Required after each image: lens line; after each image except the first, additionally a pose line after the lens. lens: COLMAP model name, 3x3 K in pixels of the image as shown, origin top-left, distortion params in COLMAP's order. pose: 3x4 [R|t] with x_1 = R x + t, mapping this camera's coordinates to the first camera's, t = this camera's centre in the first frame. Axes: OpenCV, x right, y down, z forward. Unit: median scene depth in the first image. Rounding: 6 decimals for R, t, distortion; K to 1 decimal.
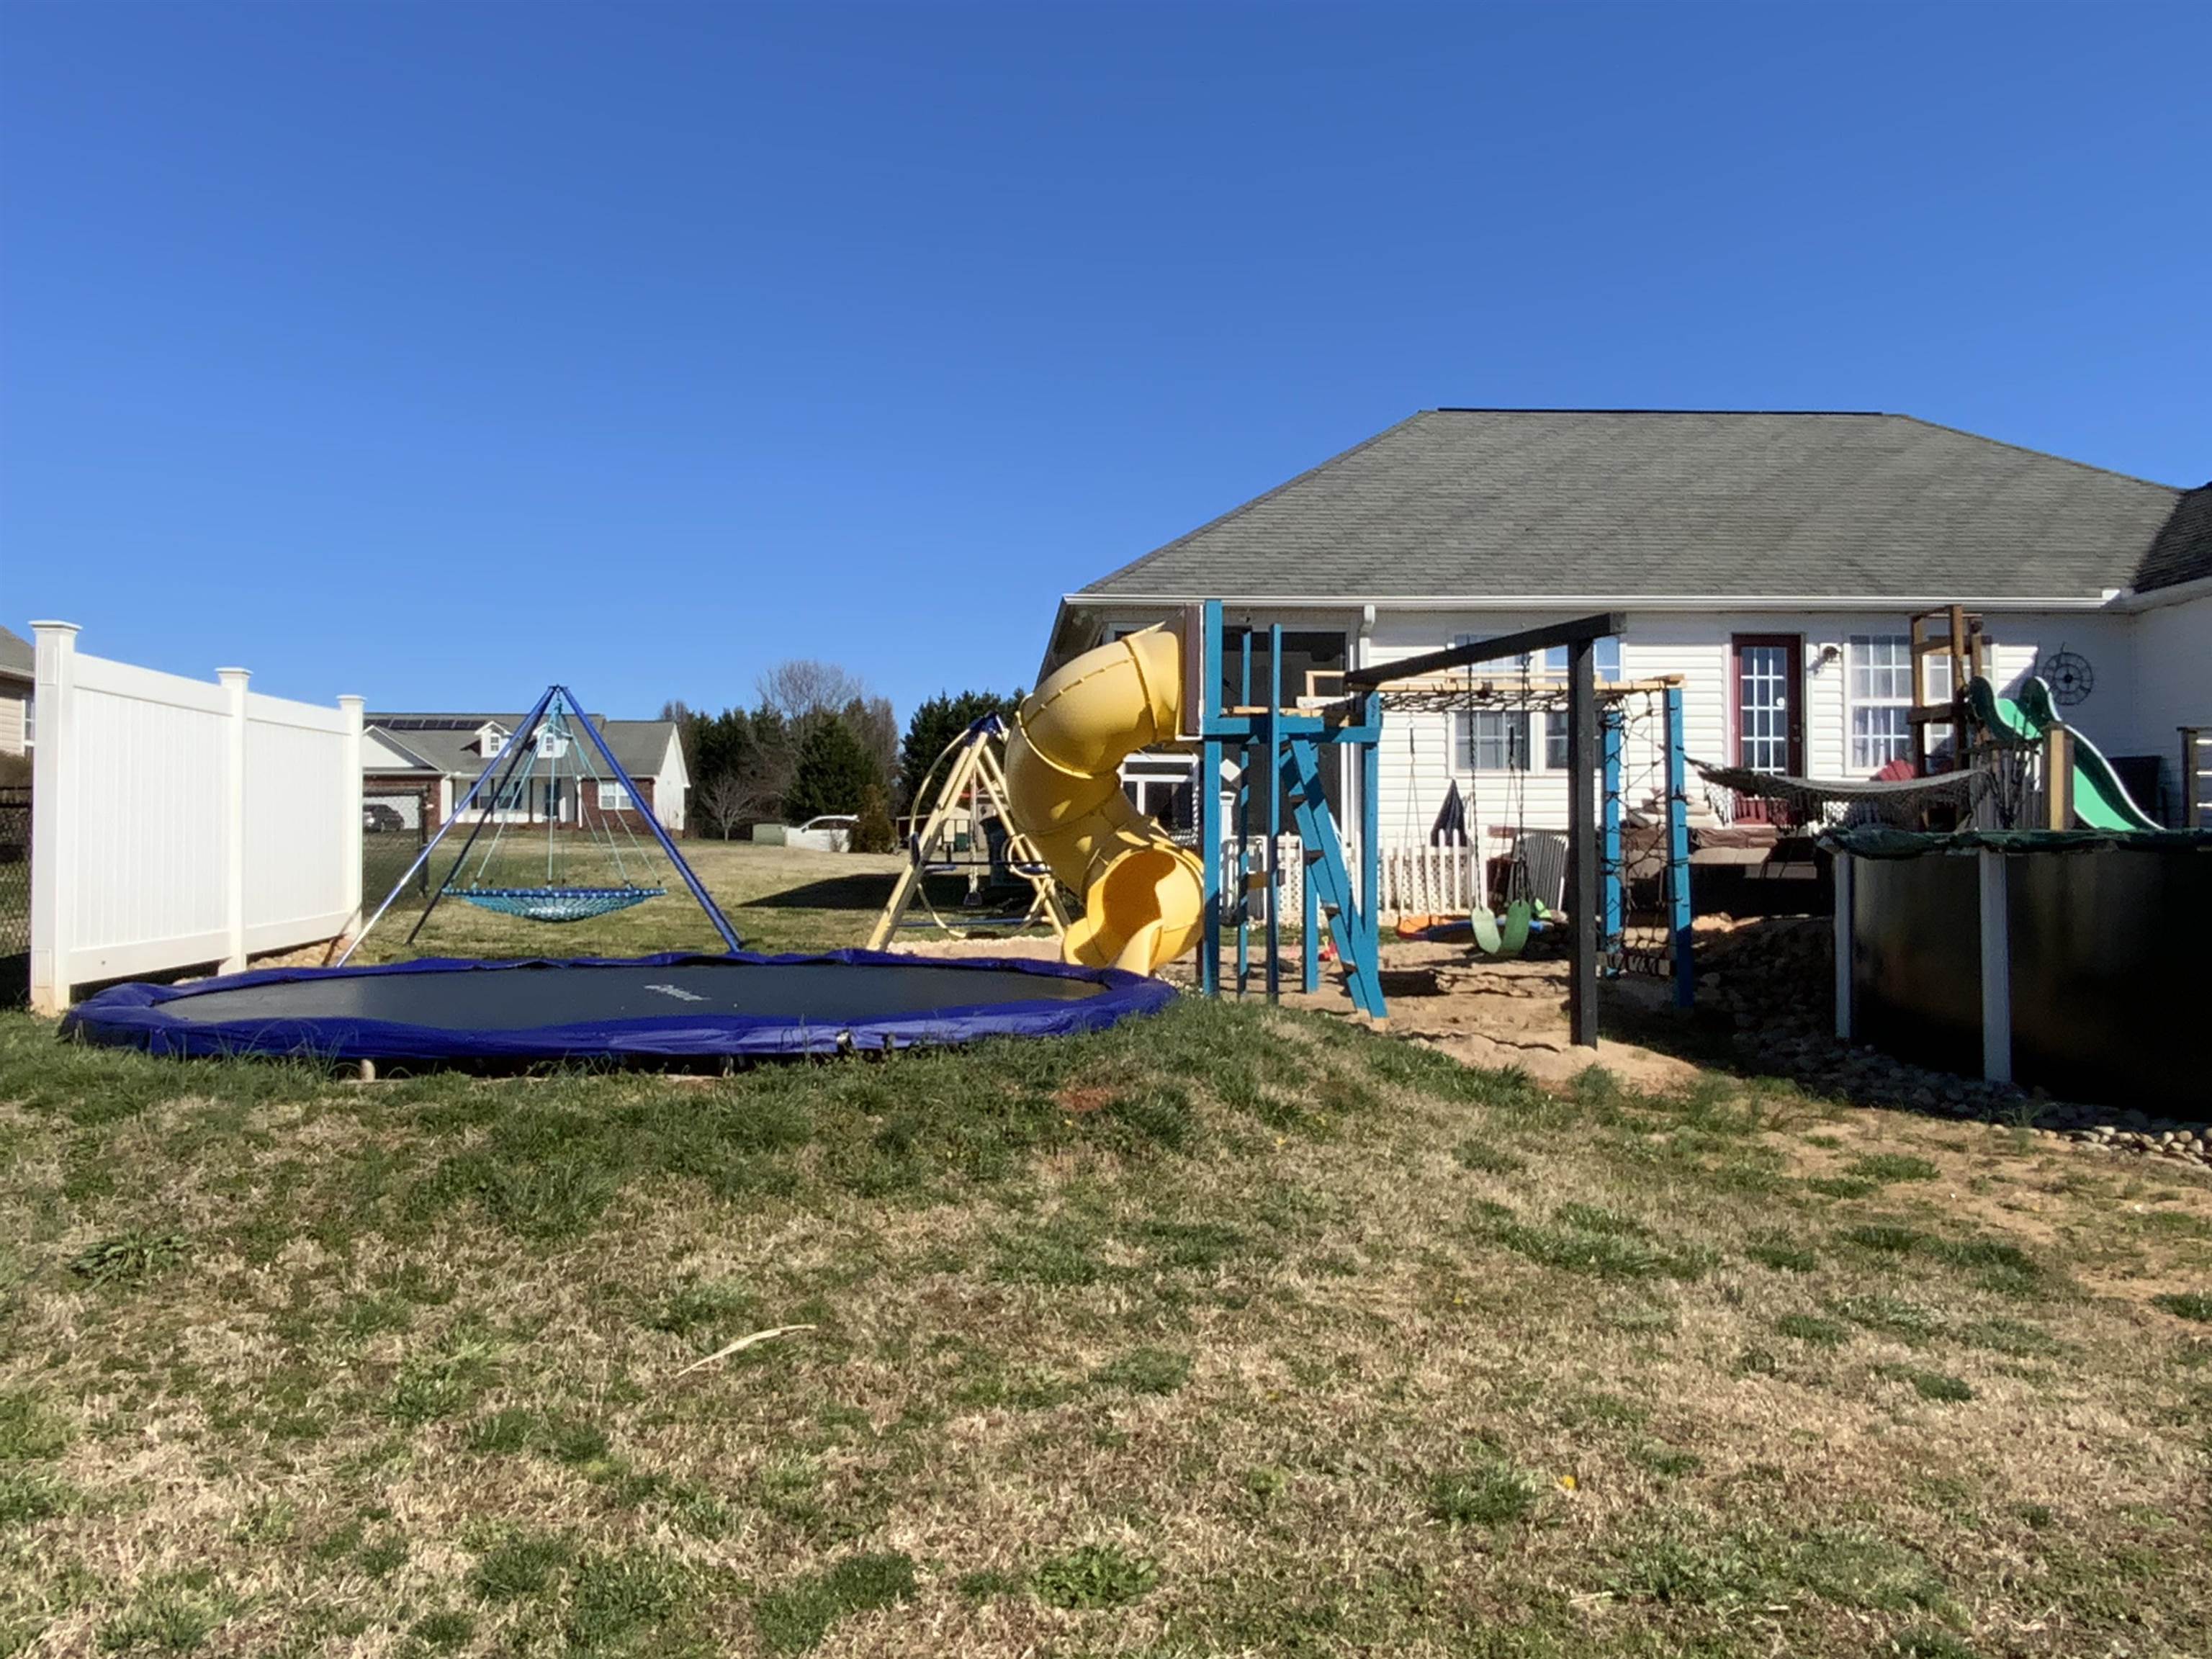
lens RADIAL K [[1675.0, 0, 1112.3], [0, 1675.0, 829.2], [0, 0, 1]] dist [0.176239, -0.201839]
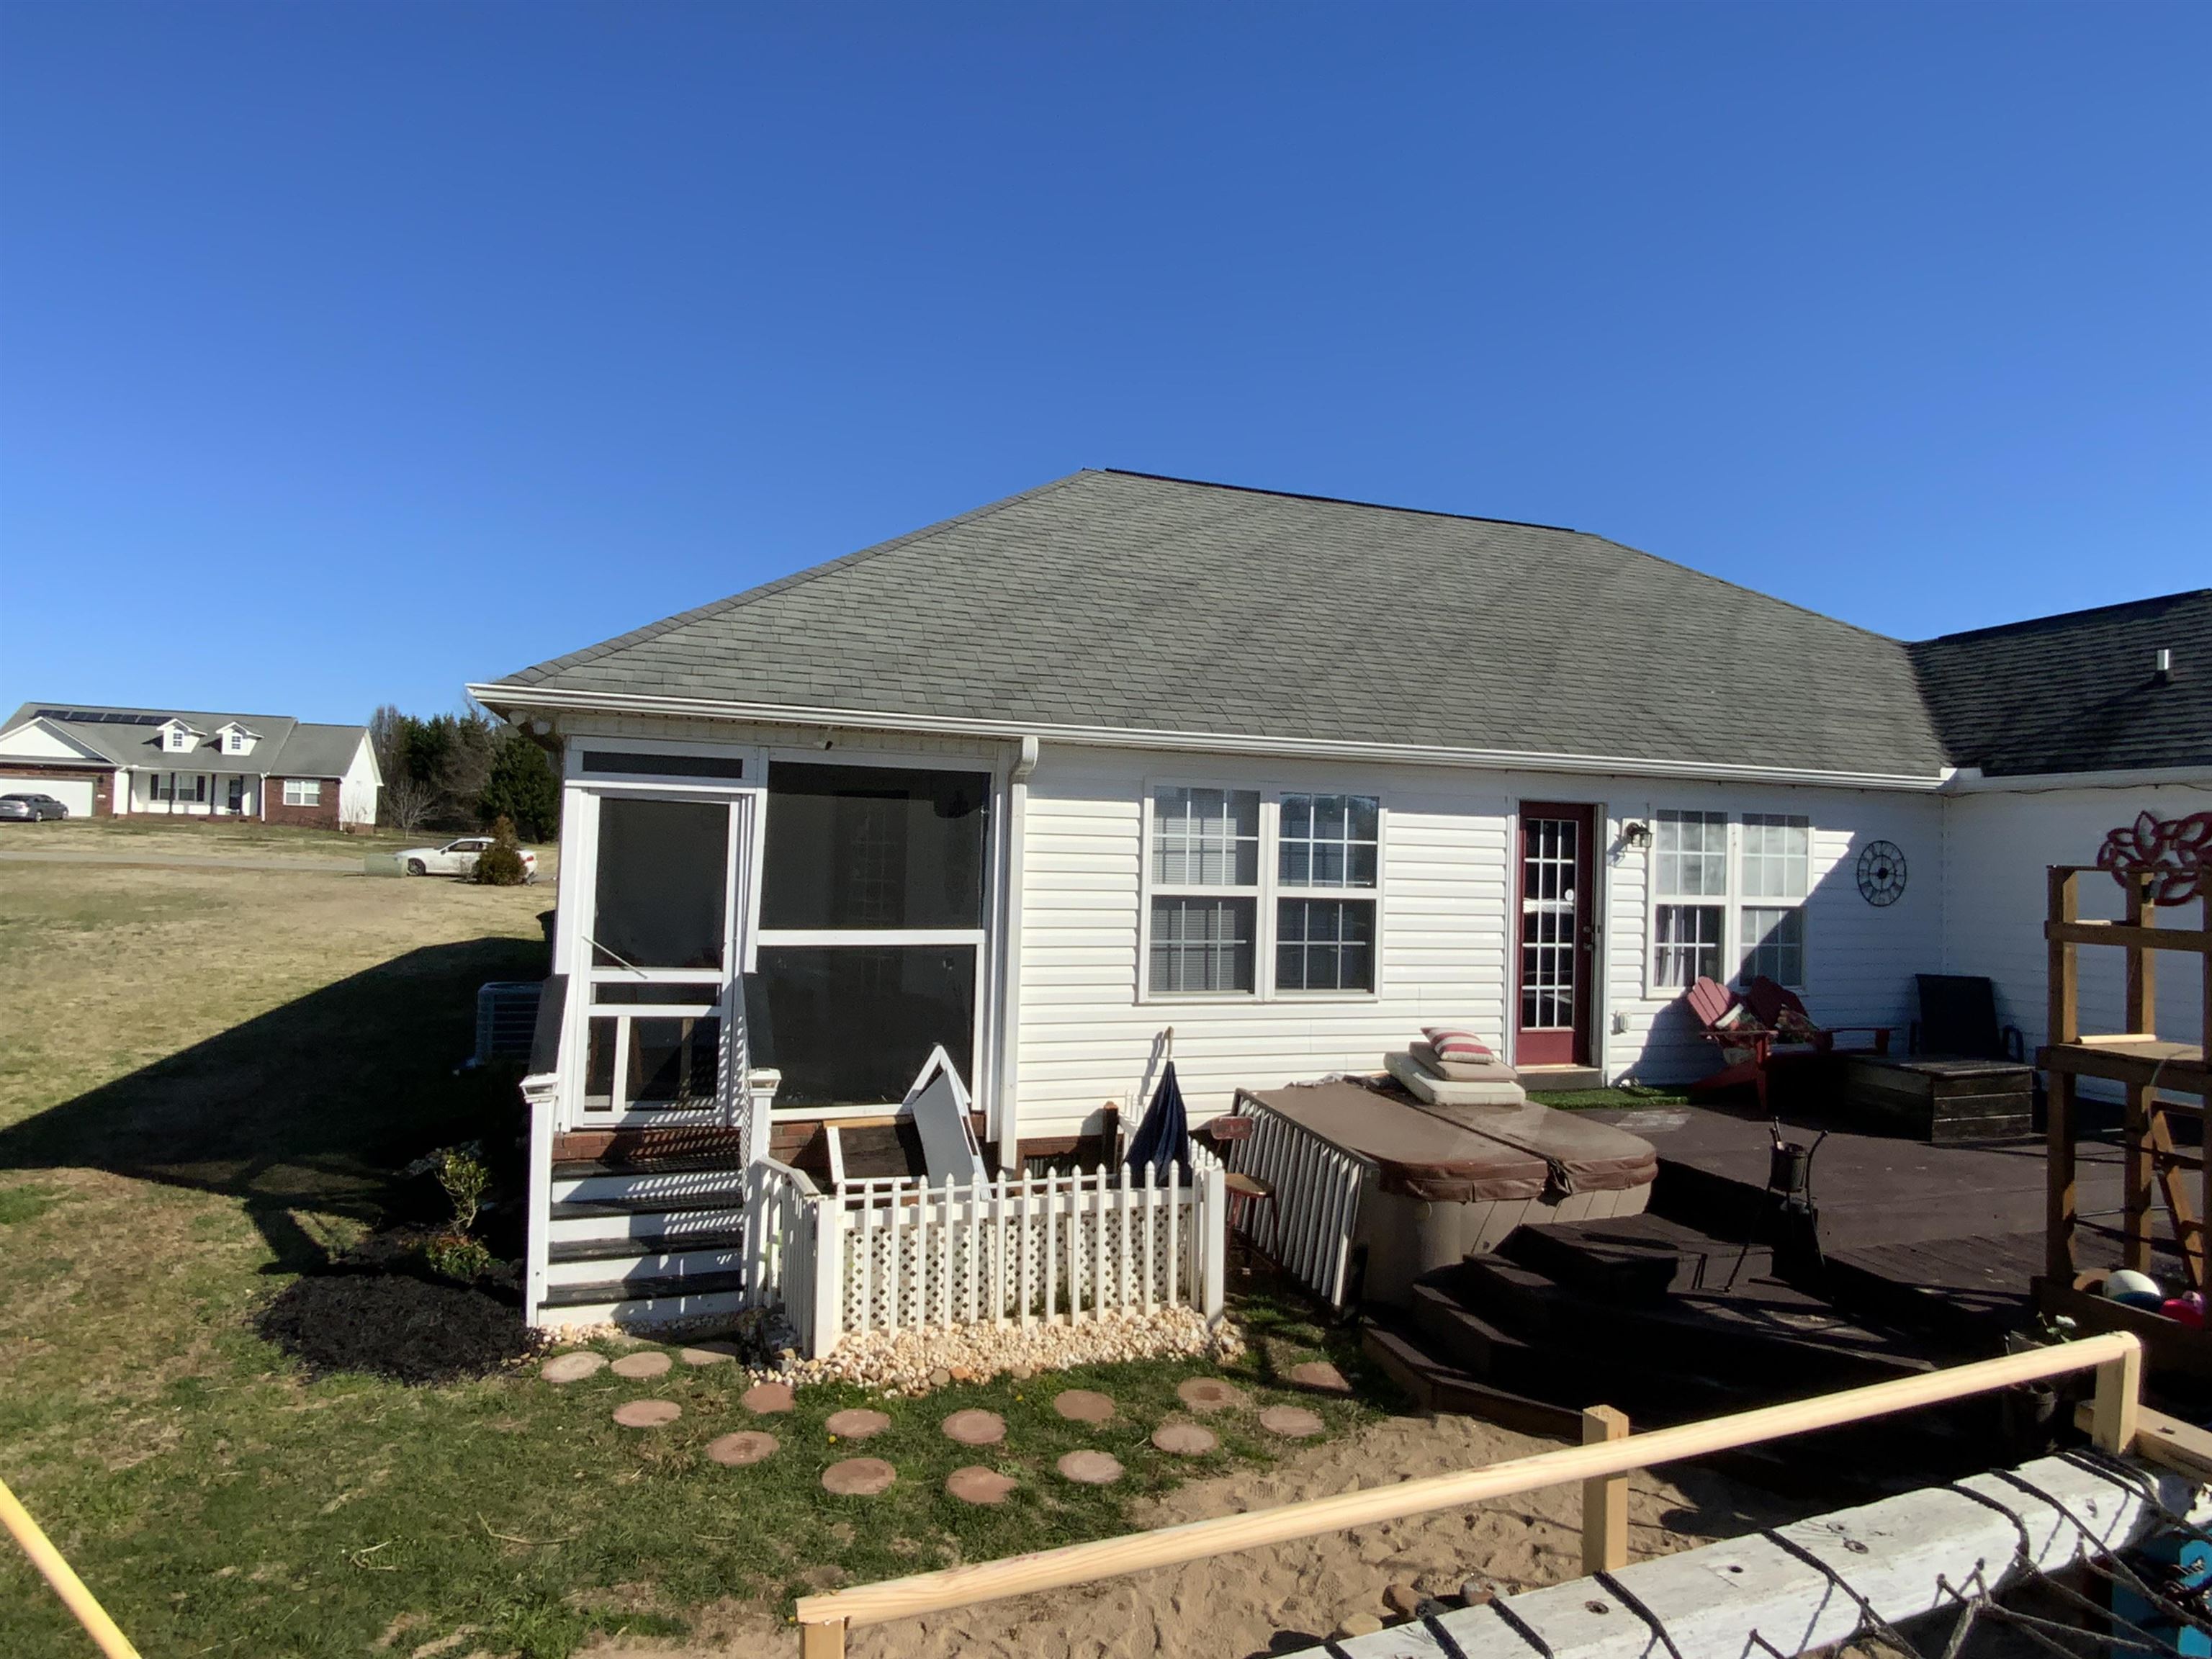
lens RADIAL K [[1224.1, 0, 1106.7], [0, 1224.1, 826.0], [0, 0, 1]] dist [0.124990, -0.104287]
pose [[0.969030, 0.035666, 0.244353, 0.064033], [-0.036225, 0.999341, -0.002207, -0.089481], [-0.244271, -0.006713, 0.969684, 0.501272]]
